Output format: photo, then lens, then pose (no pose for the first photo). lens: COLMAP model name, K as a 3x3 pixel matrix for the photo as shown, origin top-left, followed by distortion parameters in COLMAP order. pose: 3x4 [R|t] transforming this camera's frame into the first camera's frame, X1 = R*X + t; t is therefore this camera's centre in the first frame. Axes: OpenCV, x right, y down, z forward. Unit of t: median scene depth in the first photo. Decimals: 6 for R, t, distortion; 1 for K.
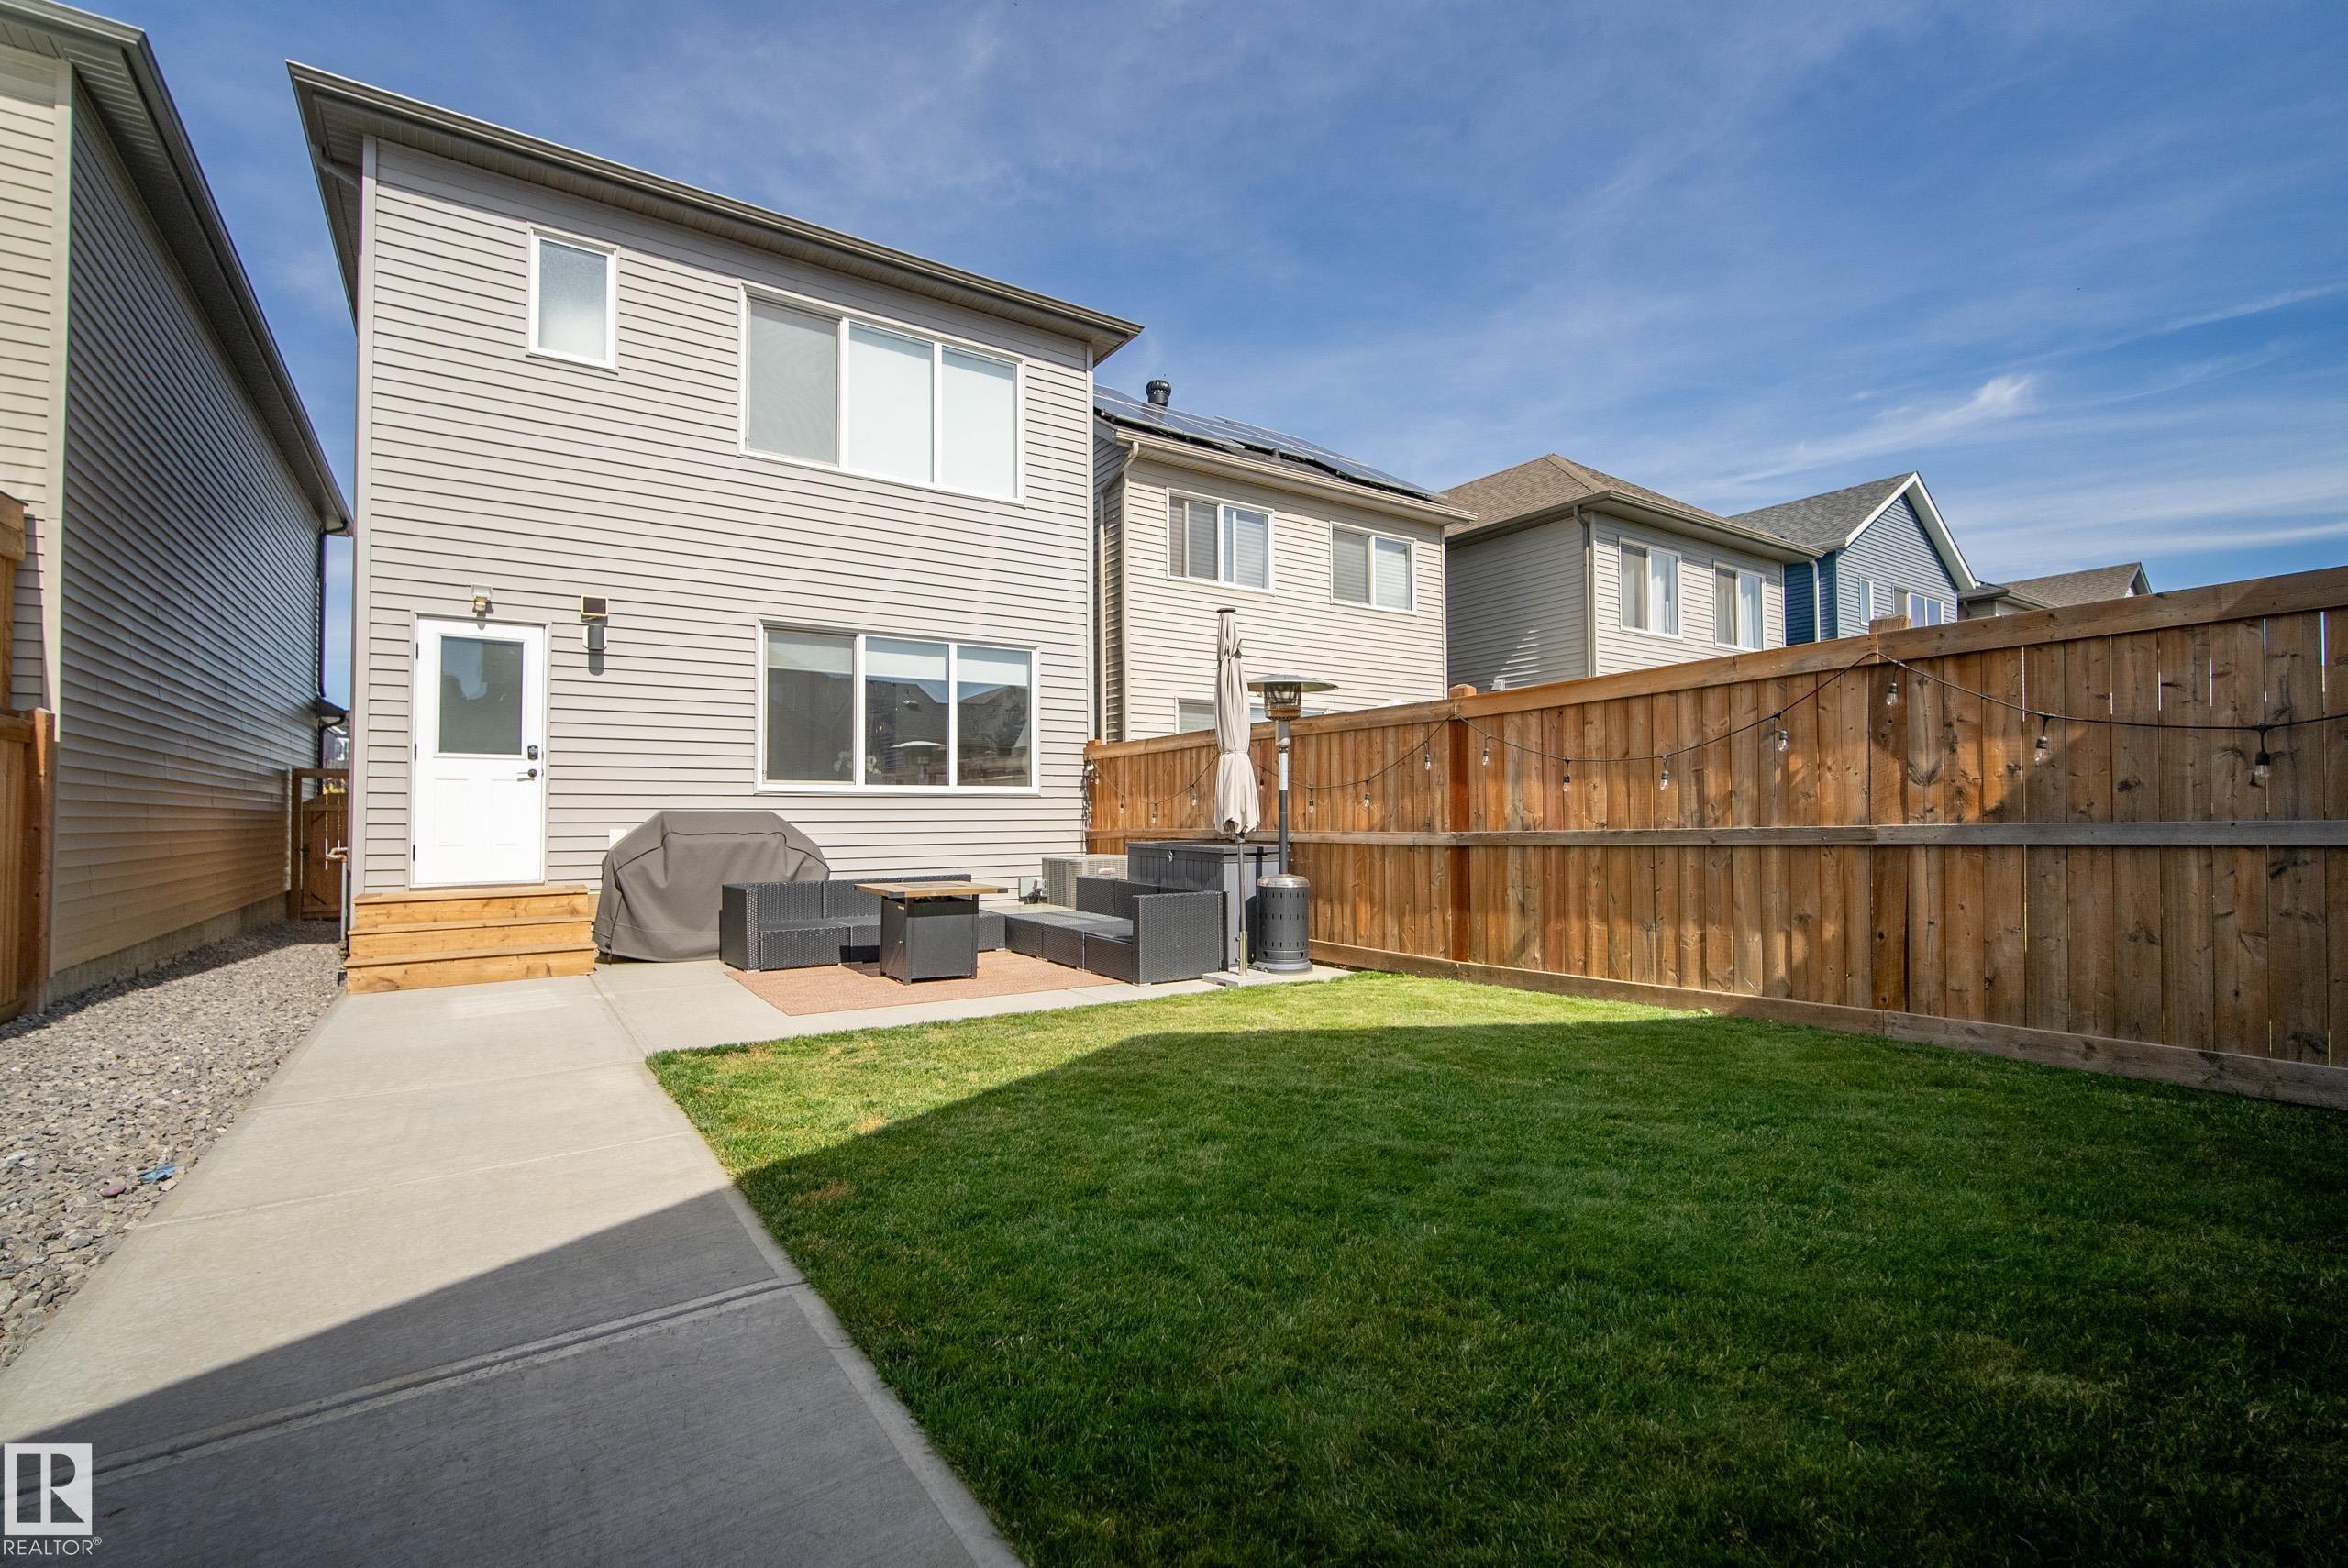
lens RADIAL K [[1043.2, 0, 1159.9], [0, 1043.2, 805.1], [0, 0, 1]] dist [-0.007217, 0.003683]
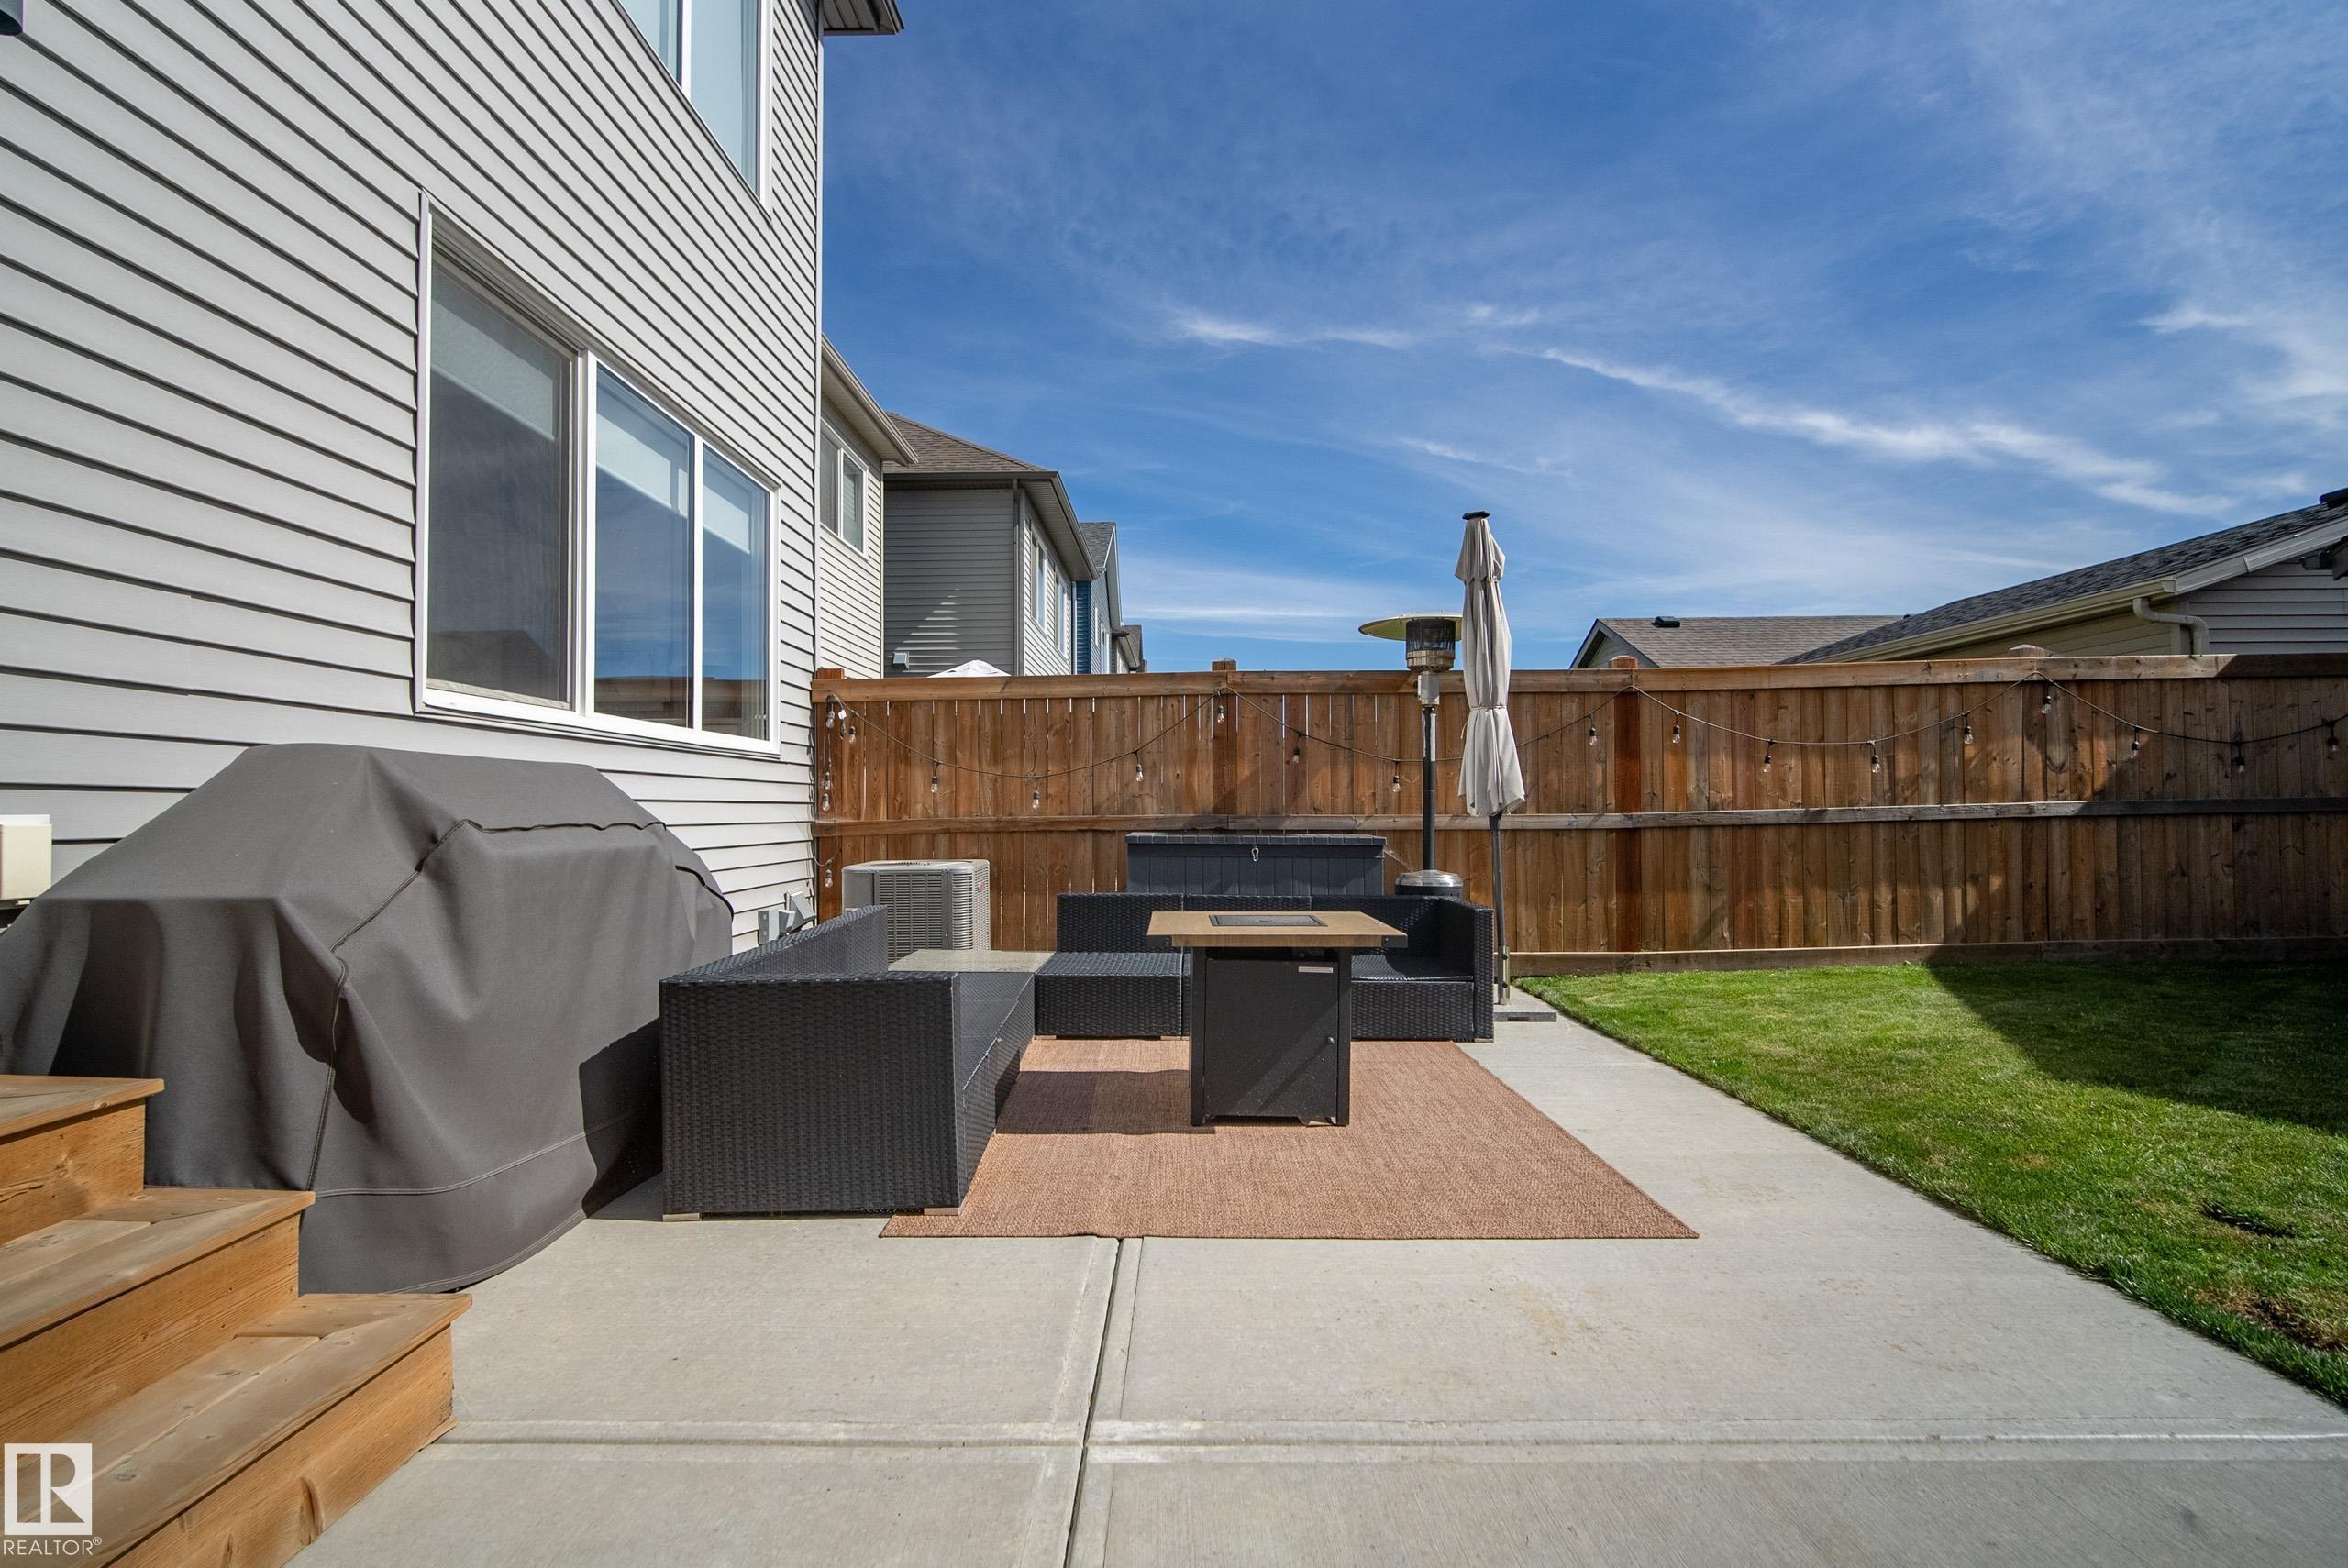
lens RADIAL K [[1043.2, 0, 1194.0], [0, 1043.2, 822.9], [0, 0, 1]] dist [-0.007217, 0.003683]
pose [[0.562921, -0.009183, 0.826460, -0.781641], [-0.007004, 0.999849, 0.015881, 0.024657], [-0.826481, -0.014728, 0.562772, 0.882883]]
